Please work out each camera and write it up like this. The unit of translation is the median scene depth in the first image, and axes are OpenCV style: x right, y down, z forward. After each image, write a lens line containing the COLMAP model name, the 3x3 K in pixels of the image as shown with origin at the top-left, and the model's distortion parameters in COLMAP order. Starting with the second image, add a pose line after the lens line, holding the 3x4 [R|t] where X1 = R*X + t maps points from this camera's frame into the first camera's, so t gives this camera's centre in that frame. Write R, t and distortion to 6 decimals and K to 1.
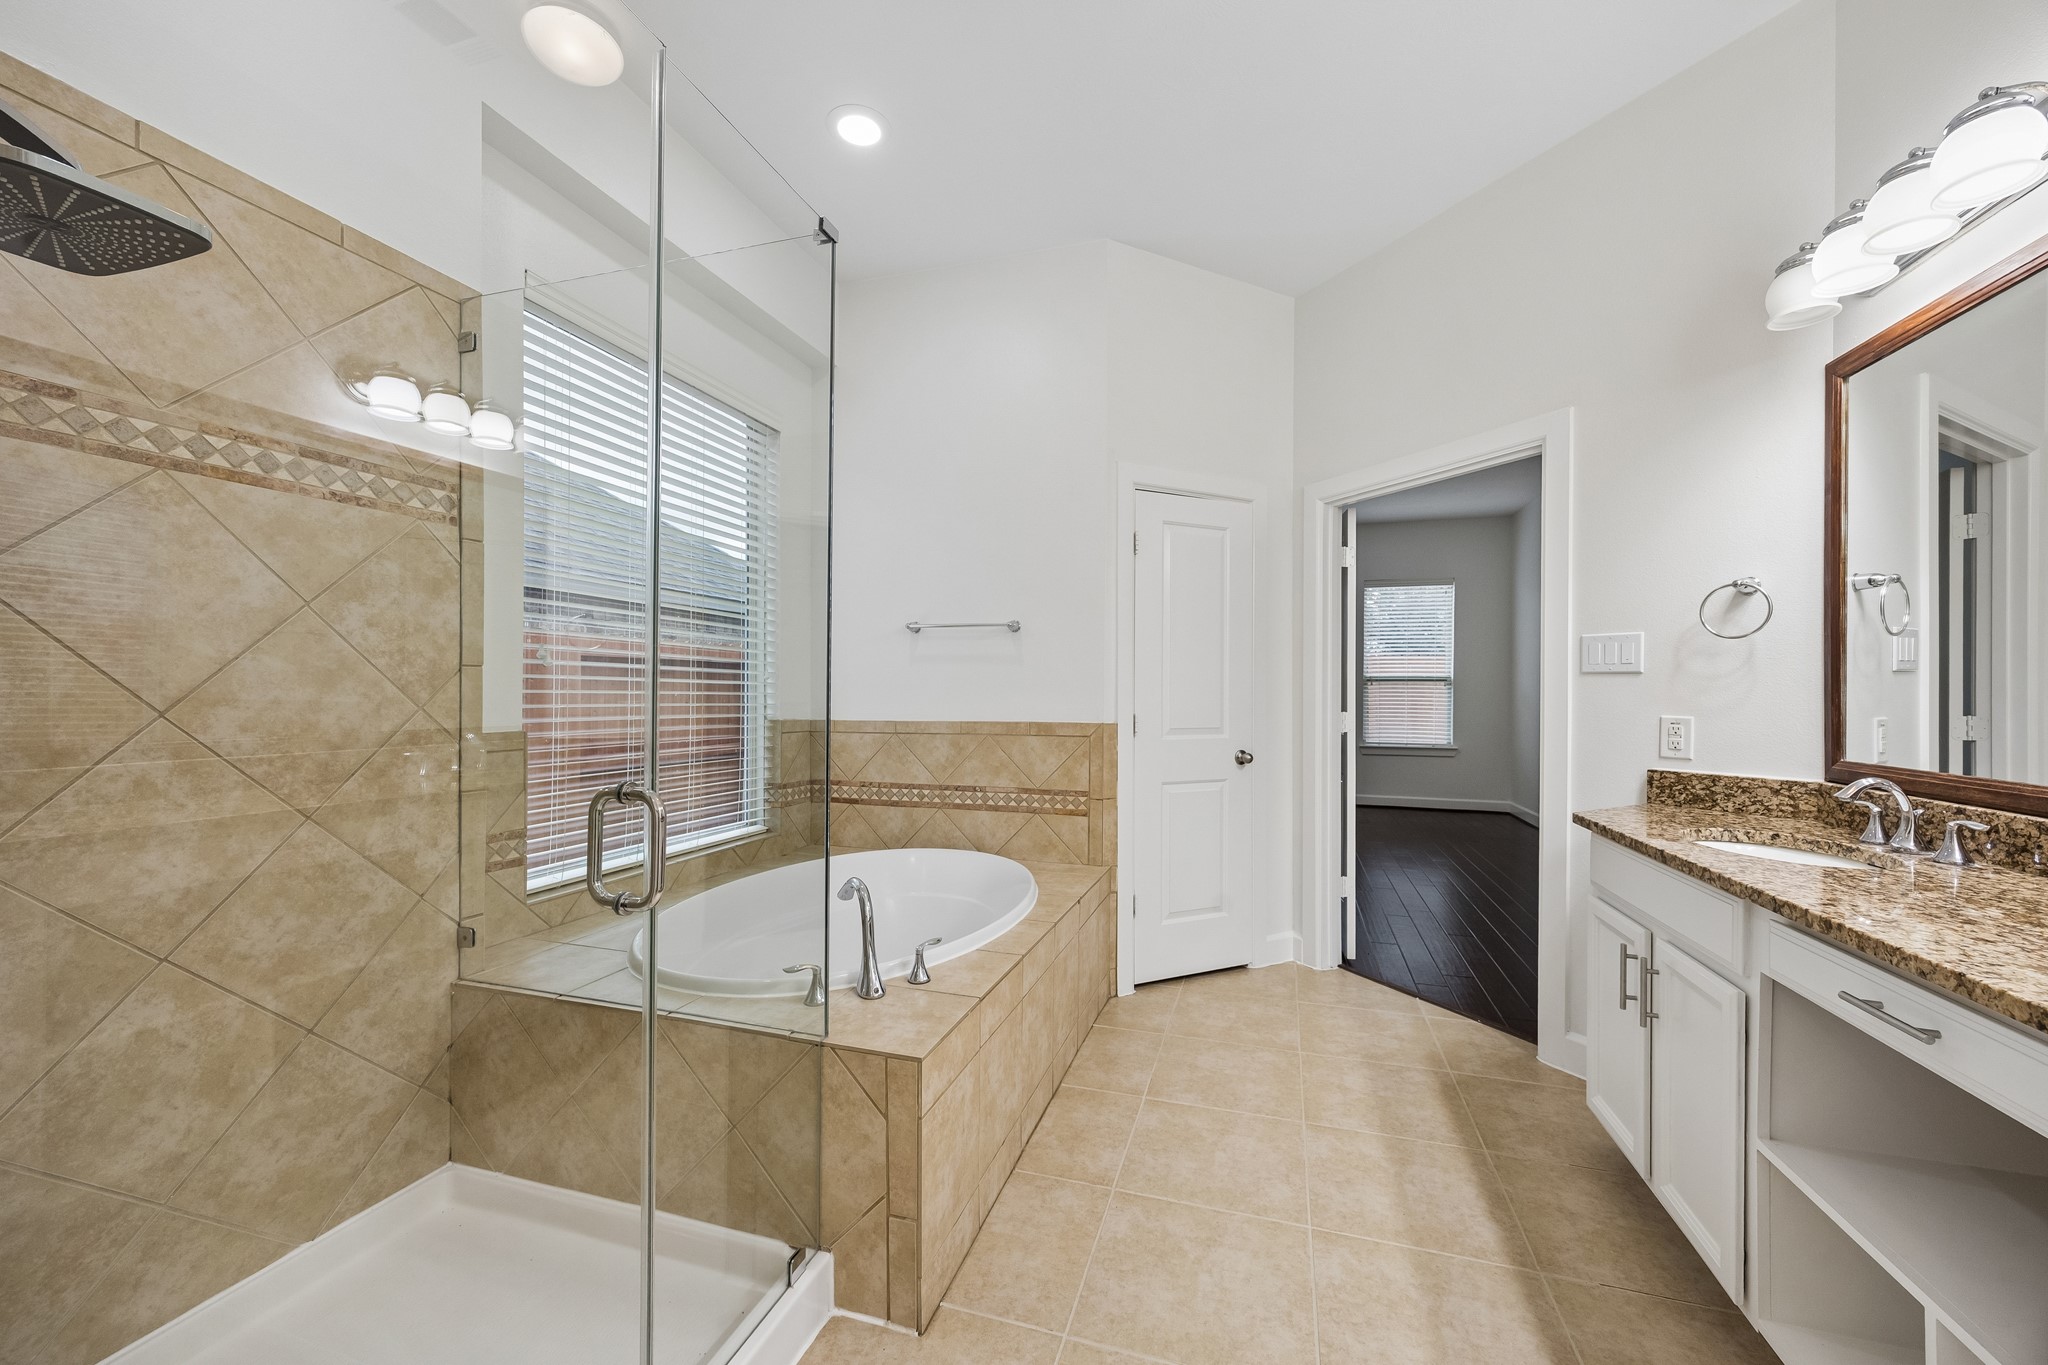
lens RADIAL K [[817.4, 0, 1032.2], [0, 817.4, 701.1], [0, 0, 1]] dist [0.047689, 0.000033]
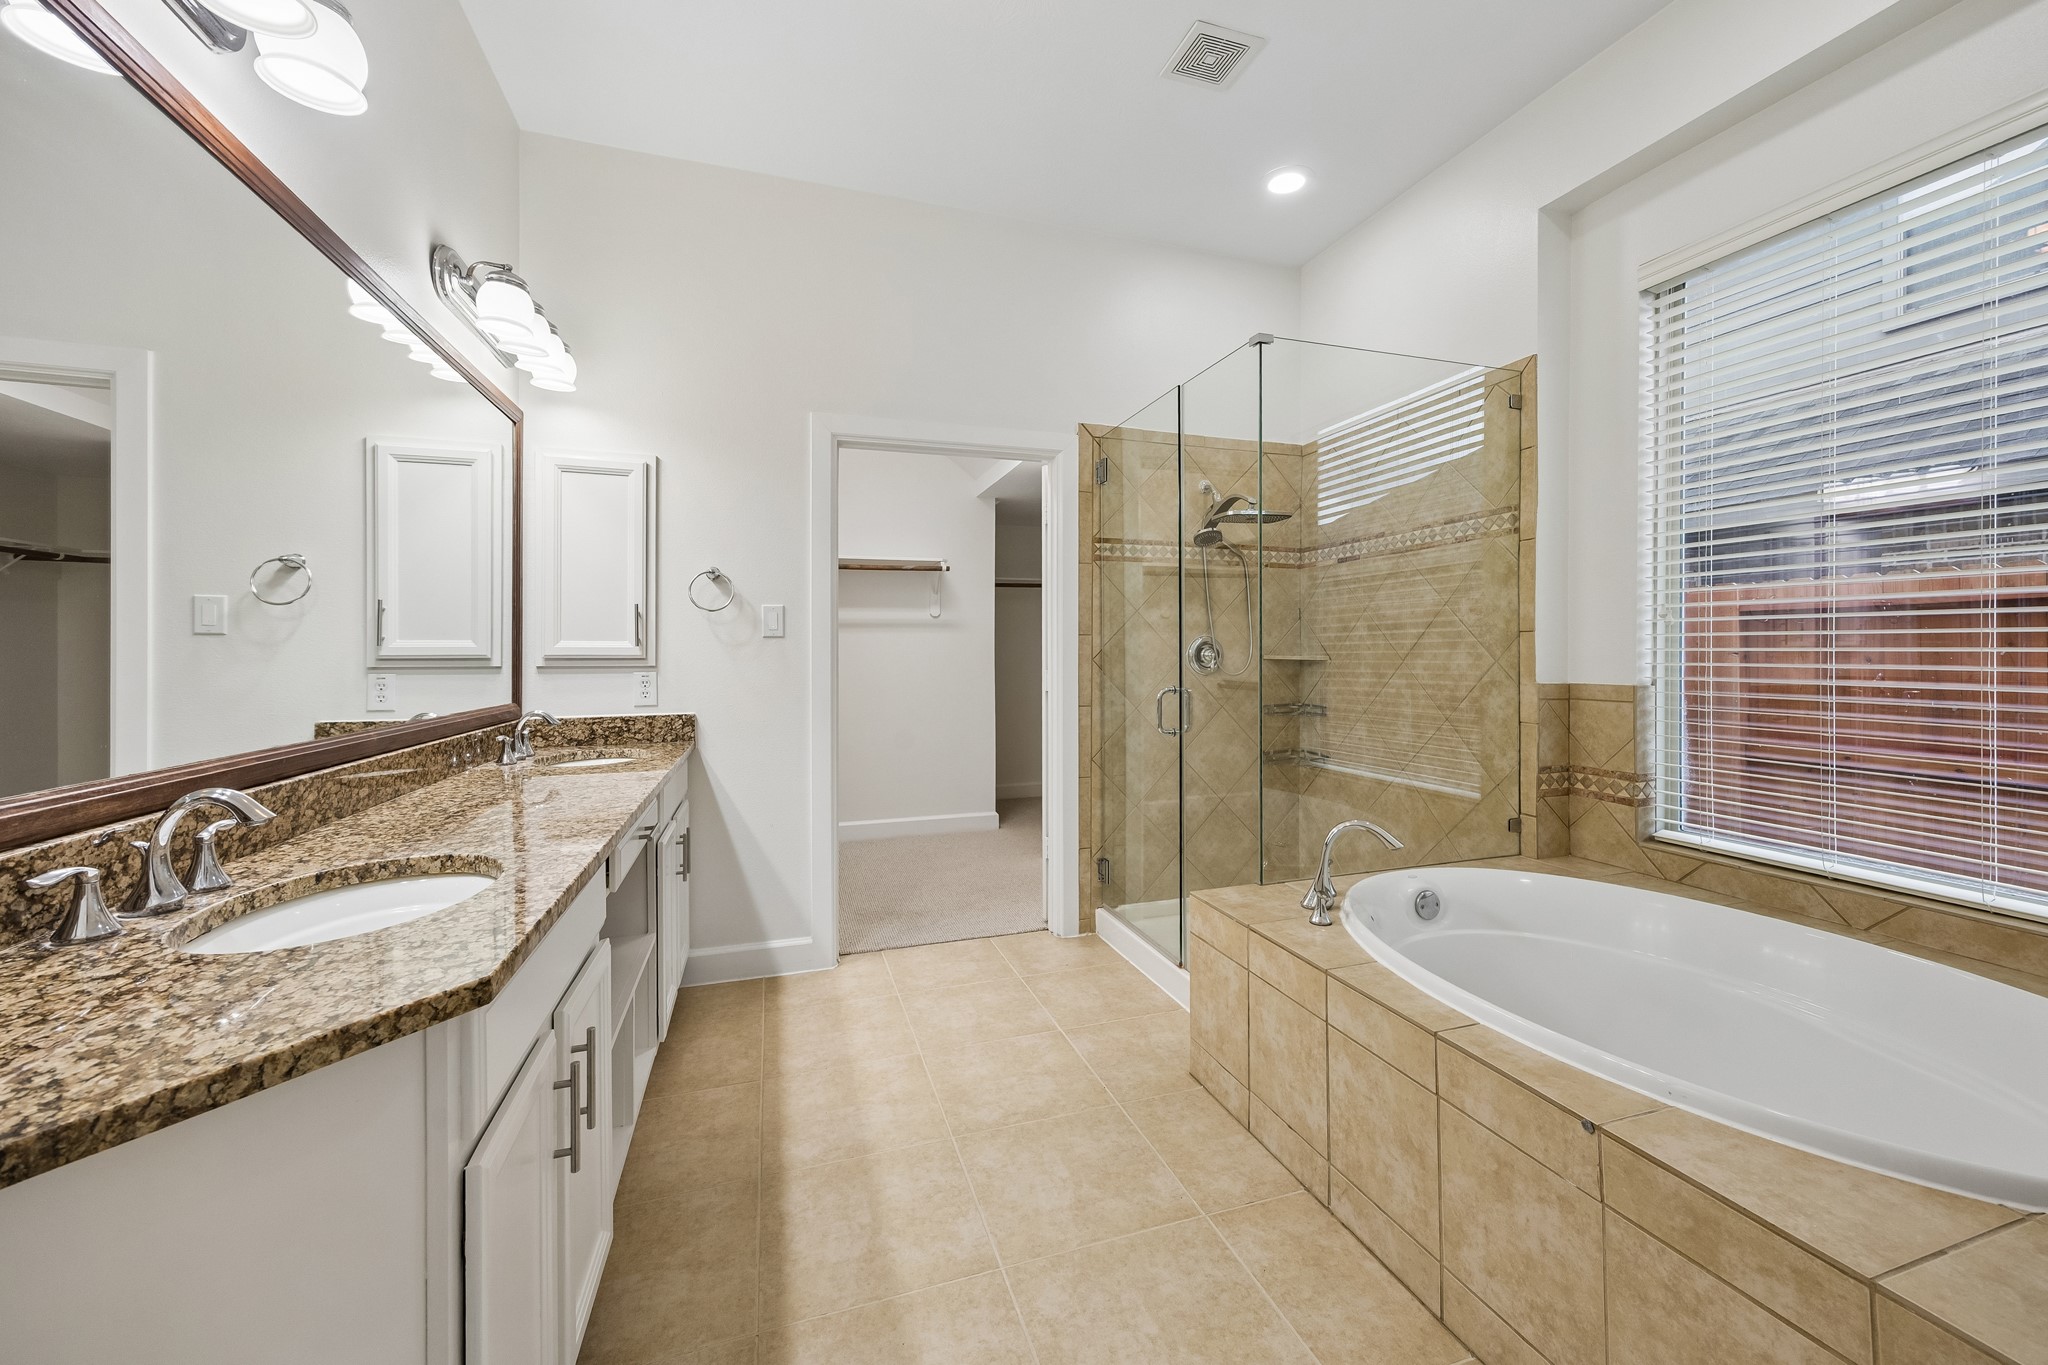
lens RADIAL K [[782.2, 0, 1036.4], [0, 782.2, 671.7], [0, 0, 1]] dist [0.000592, 0.000071]
pose [[-0.818481, 0.010945, -0.574429, 0.766266], [-0.008809, 0.999462, 0.031595, -0.010330], [0.574466, 0.030920, -0.817944, 1.677680]]
